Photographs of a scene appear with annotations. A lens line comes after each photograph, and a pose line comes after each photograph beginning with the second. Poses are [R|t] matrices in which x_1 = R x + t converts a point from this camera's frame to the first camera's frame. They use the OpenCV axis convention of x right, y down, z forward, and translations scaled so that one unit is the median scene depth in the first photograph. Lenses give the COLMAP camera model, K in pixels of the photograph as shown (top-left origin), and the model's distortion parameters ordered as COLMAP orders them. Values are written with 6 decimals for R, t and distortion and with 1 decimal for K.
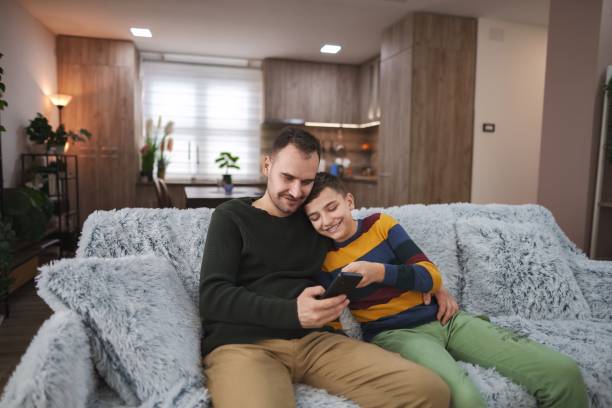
lens RADIAL K [[463.0, 0, 306.0], [0, 463.0, 204.0], [0, 0, 1]] dist [-0.003331, -0.001679]
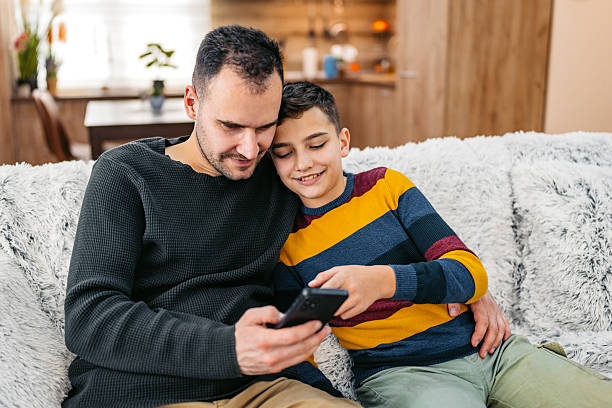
lens RADIAL K [[672.4, 0, 306.0], [0, 672.4, 204.0], [0, 0, 1]] dist [0.042480, -0.003534]
pose [[0.999567, -0.027271, -0.011035, 0.071376], [0.028601, 0.988660, 0.147424, -0.051723], [0.006889, -0.147675, 0.989012, 0.145283]]
